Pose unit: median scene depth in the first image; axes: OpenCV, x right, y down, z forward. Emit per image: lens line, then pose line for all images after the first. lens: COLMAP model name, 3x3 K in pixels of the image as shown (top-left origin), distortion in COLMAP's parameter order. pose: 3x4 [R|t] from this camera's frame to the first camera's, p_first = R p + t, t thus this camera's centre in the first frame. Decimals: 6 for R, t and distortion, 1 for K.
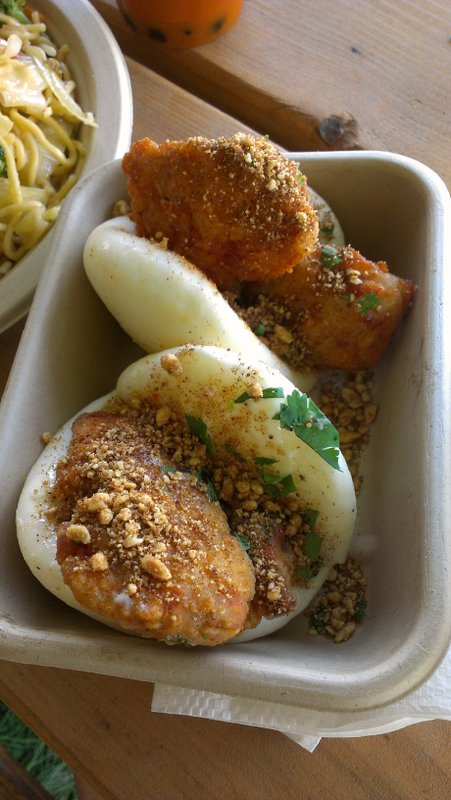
lens RADIAL K [[678.1, 0, 227.0], [0, 678.1, 401.3], [0, 0, 1]] dist [0.076909, -0.123788]
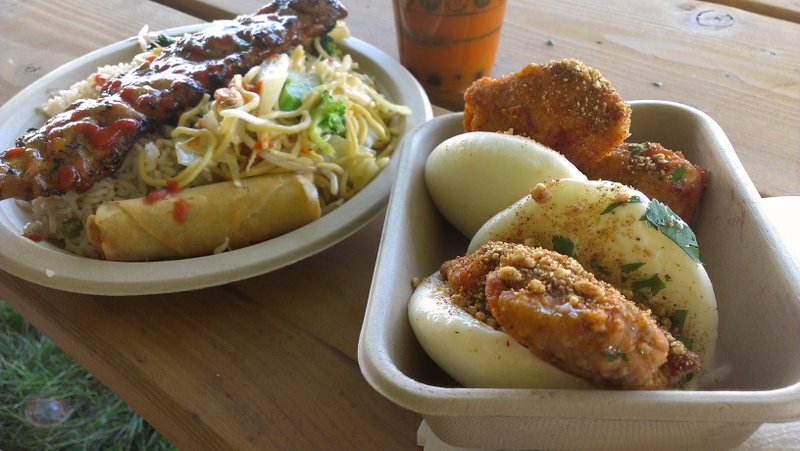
lens RADIAL K [[678.1, 0, 372.1], [0, 678.1, 230.1], [0, 0, 1]] dist [0.076909, -0.123788]
pose [[0.999550, 0.007620, 0.029018, -0.407785], [0.007364, 0.875312, -0.483503, 0.576212], [-0.029085, 0.483499, 0.874861, -0.034042]]
